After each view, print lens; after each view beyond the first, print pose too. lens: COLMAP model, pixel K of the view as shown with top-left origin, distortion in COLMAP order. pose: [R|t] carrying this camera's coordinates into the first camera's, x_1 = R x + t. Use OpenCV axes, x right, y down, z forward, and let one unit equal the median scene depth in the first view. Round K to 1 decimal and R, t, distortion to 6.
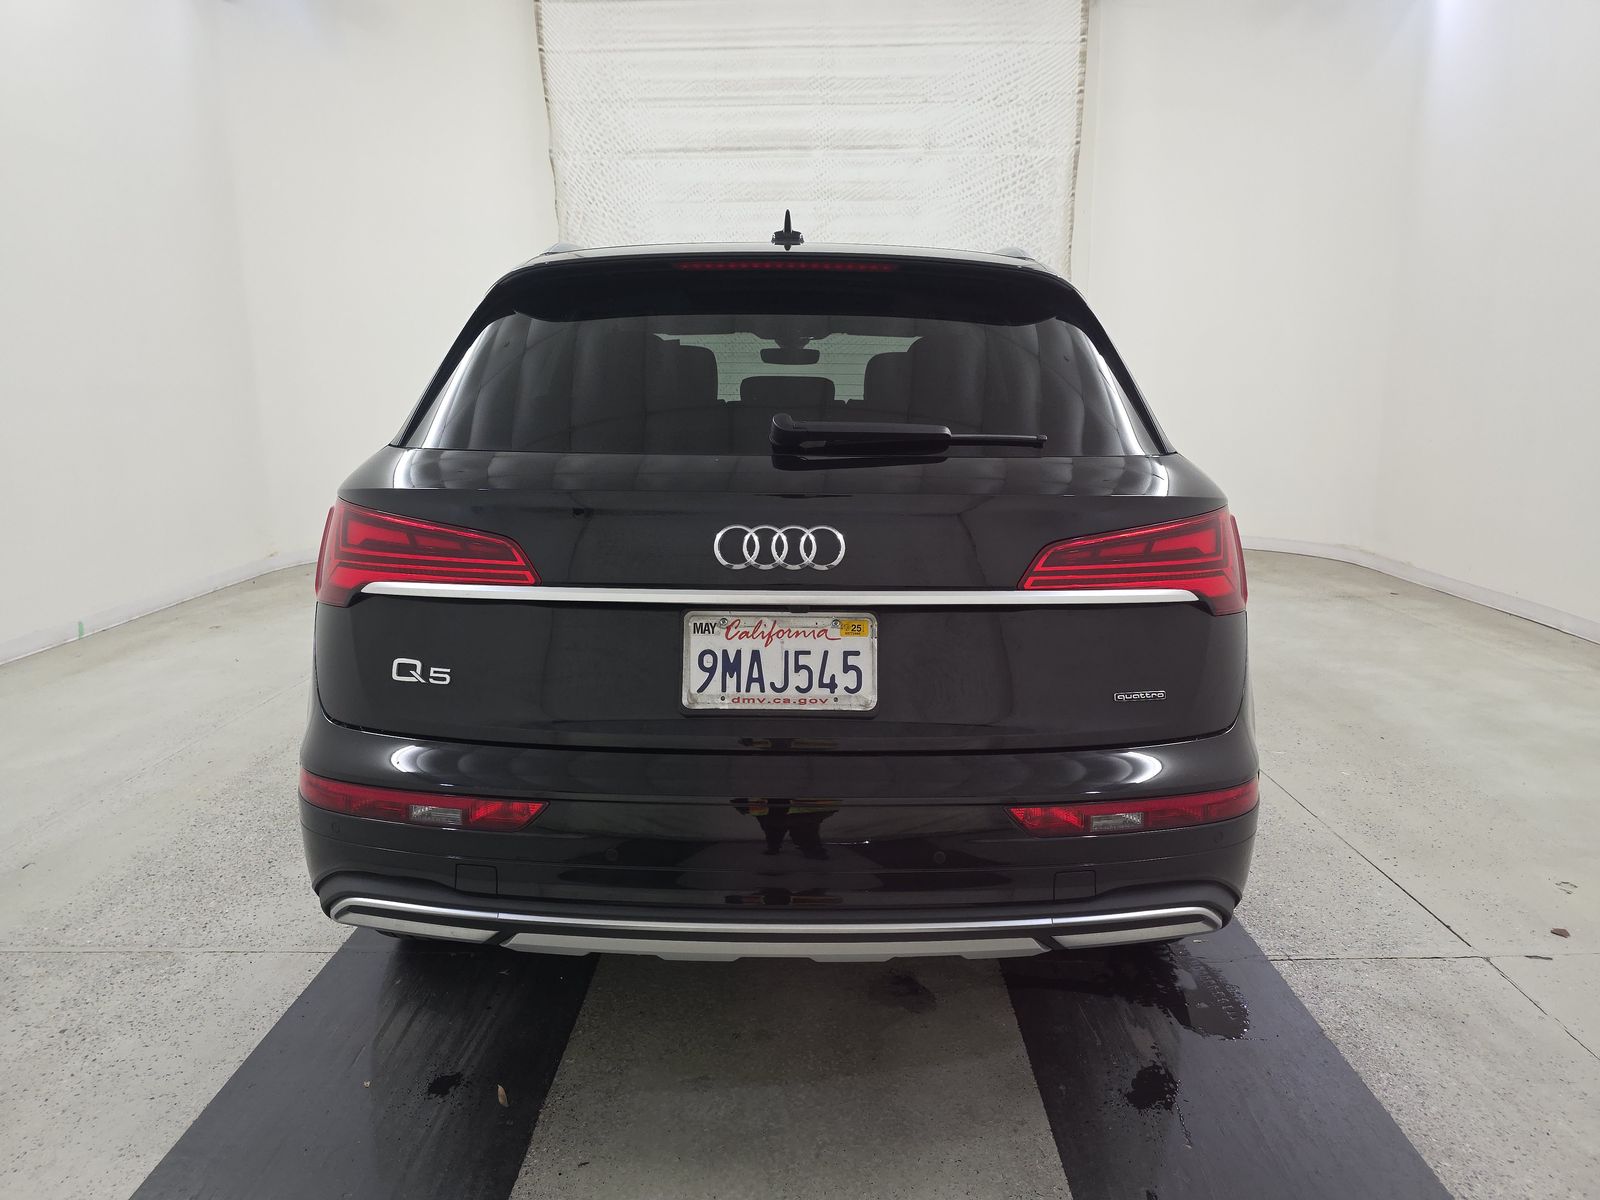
lens RADIAL K [[1058.7, 0, 793.4], [0, 1058.7, 593.3], [0, 0, 1]] dist [0.025727, -0.021166]
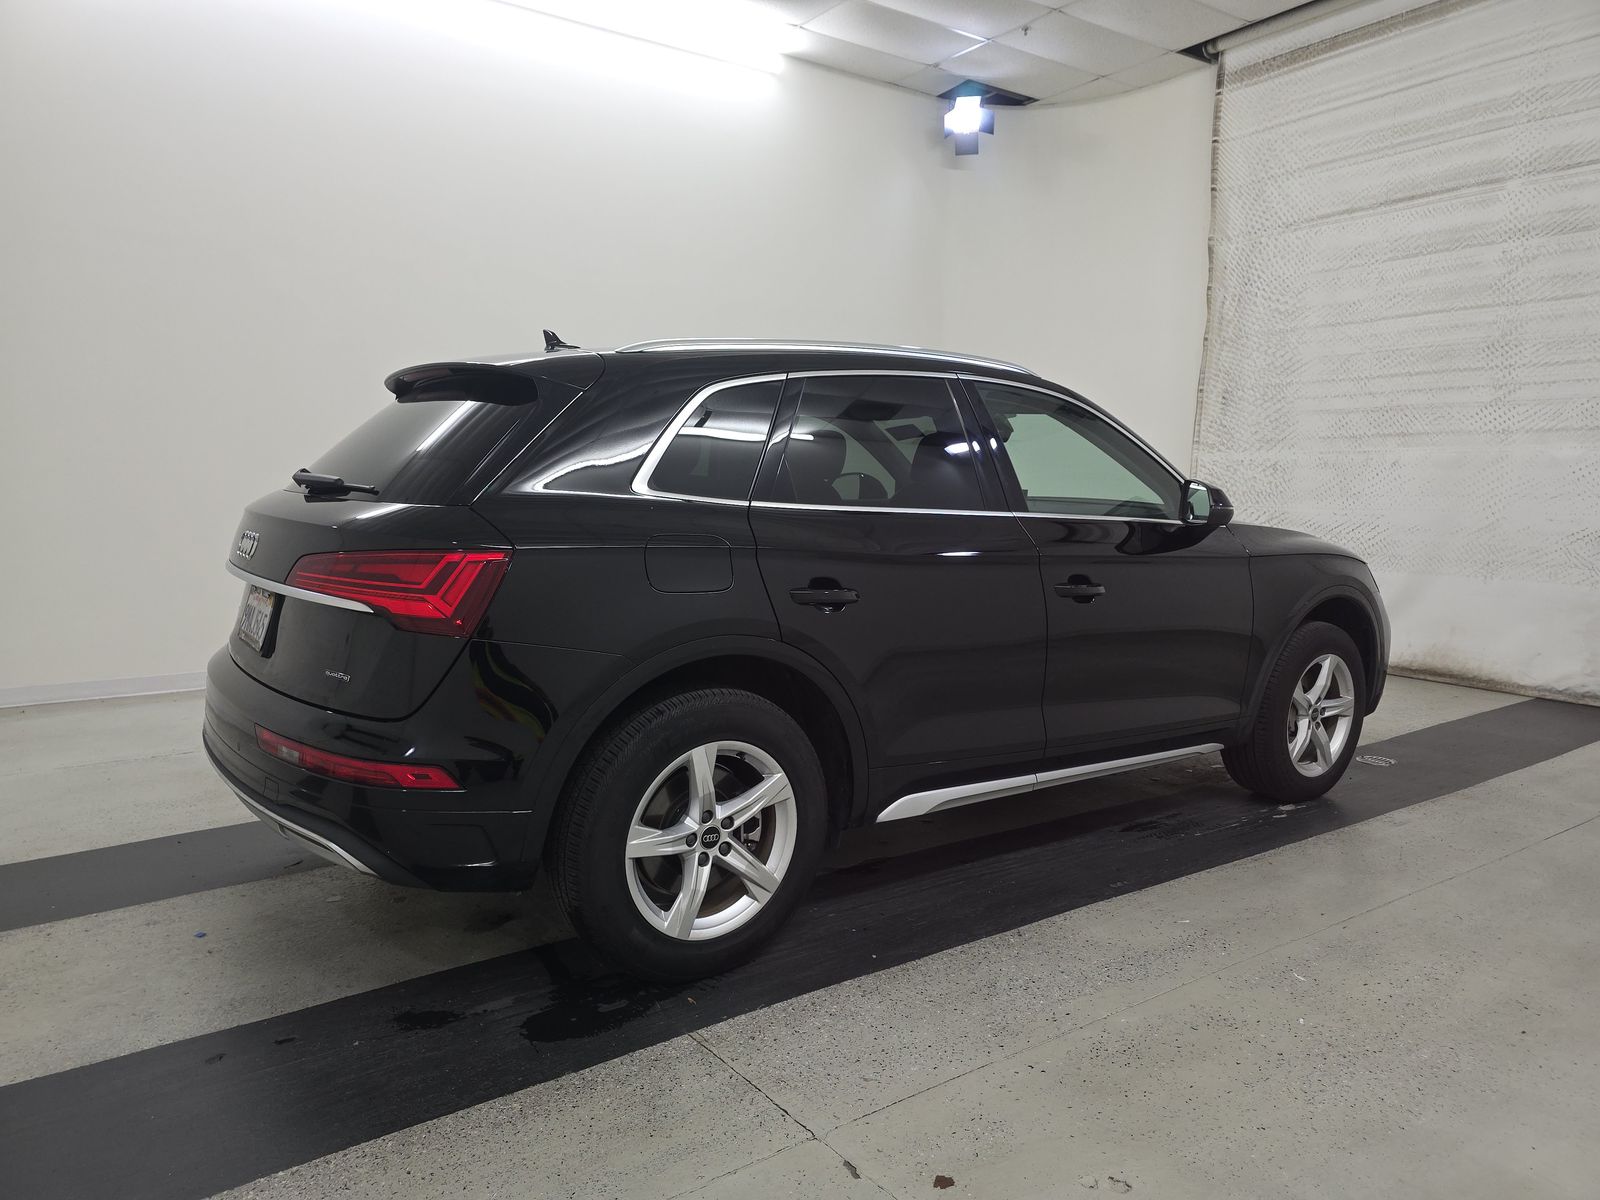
lens RADIAL K [[1058.7, 0, 802.0], [0, 1058.7, 611.9], [0, 0, 1]] dist [0.025727, -0.021166]
pose [[0.602912, 0.109491, -0.790258, 0.371260], [-0.161257, 0.986817, 0.013697, -0.021371], [0.781340, 0.119177, 0.612621, 0.129348]]
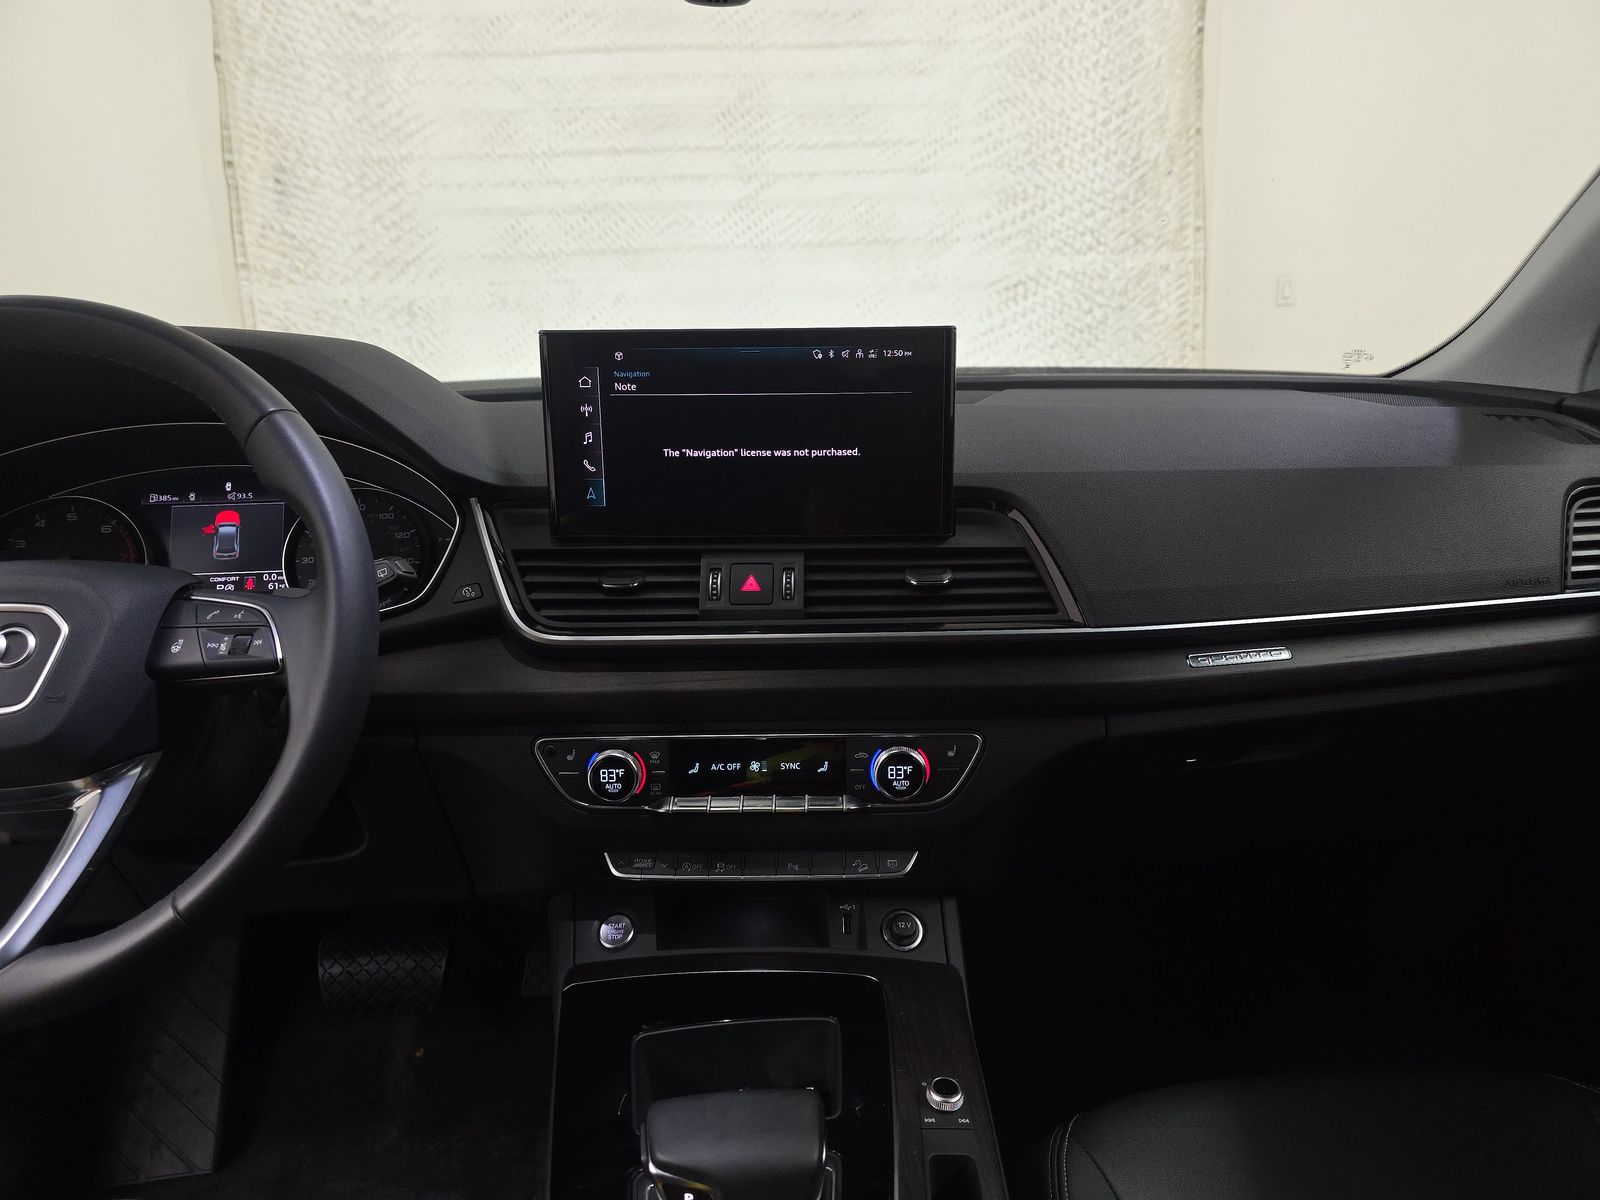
lens RADIAL K [[1058.7, 0, 813.1], [0, 1058.7, 594.7], [0, 0, 1]] dist [0.025727, -0.021166]
pose [[0.994888, -0.053616, 0.085580, 0.003187], [0.049175, 0.997373, 0.053195, -0.079176], [-0.088207, -0.048715, 0.994910, 0.466982]]
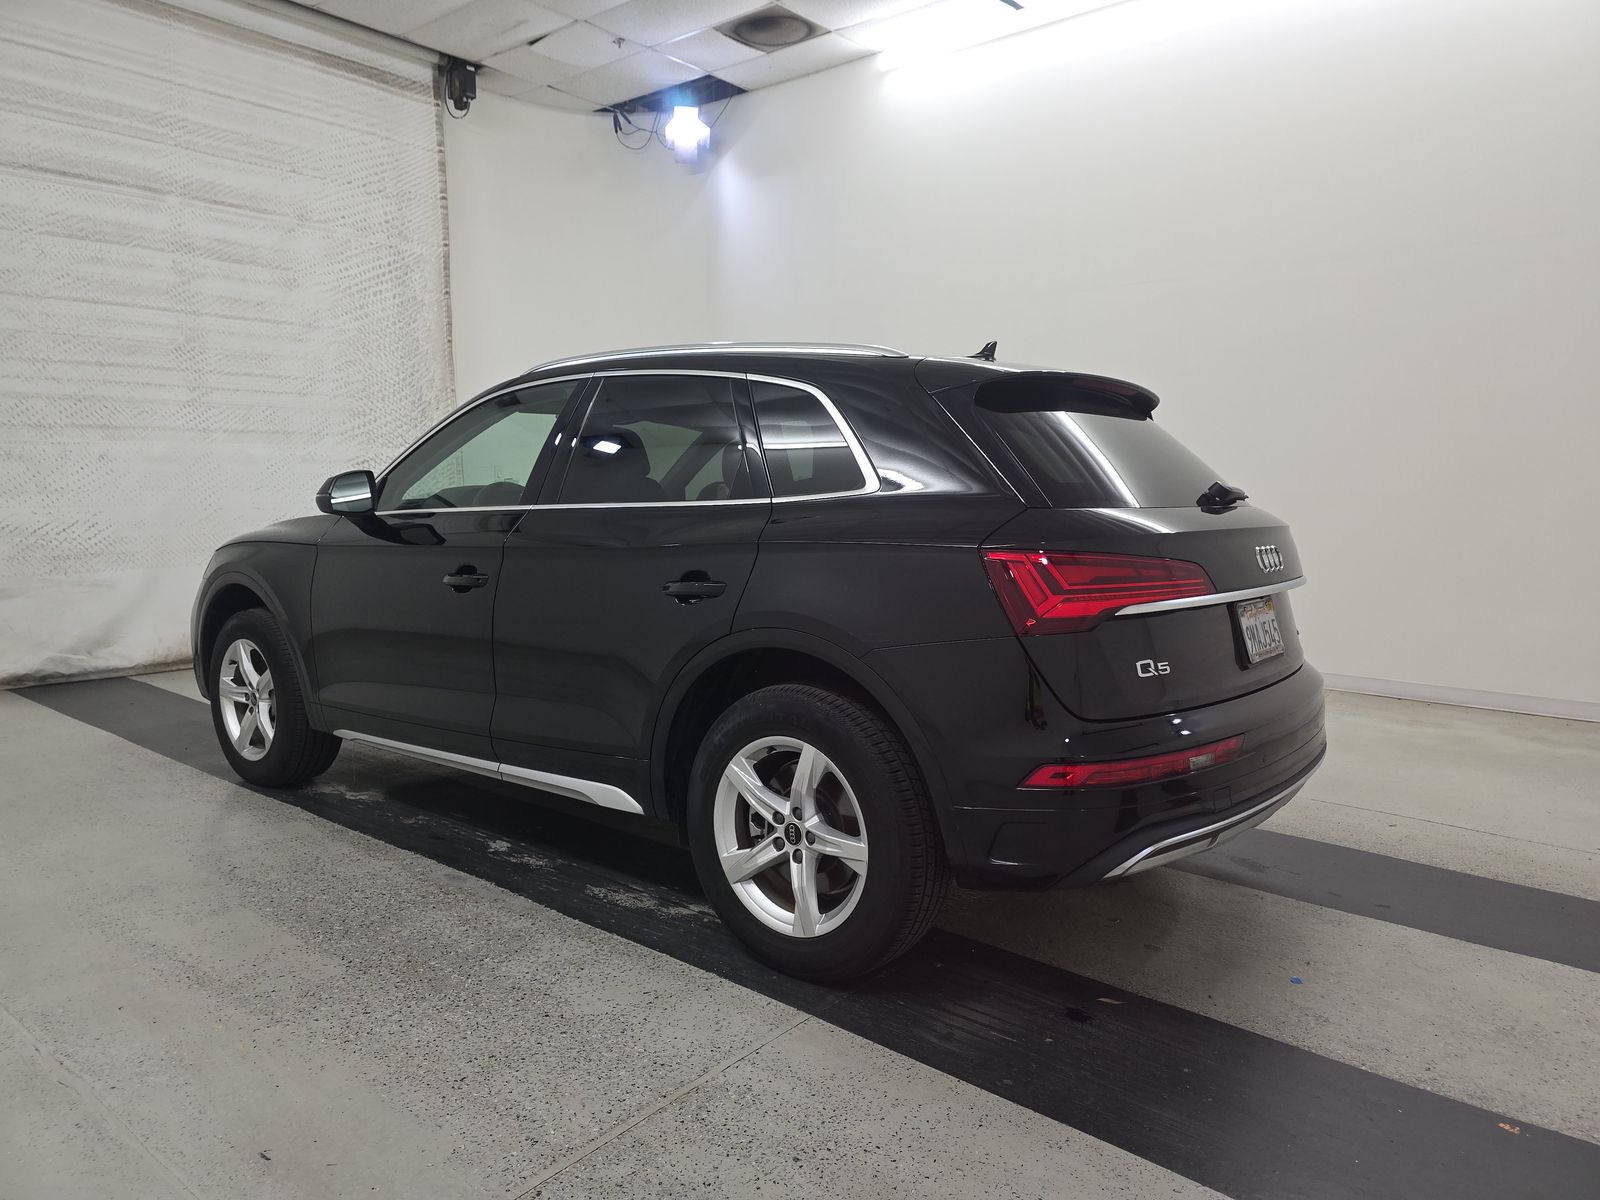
lens RADIAL K [[1058.7, 0, 805.9], [0, 1058.7, 600.4], [0, 0, 1]] dist [0.025727, -0.021166]
pose [[0.623422, -0.079633, 0.777820, -0.357801], [0.138728, 0.990282, -0.009806, -0.013011], [-0.769480, 0.114018, 0.628411, 0.099222]]
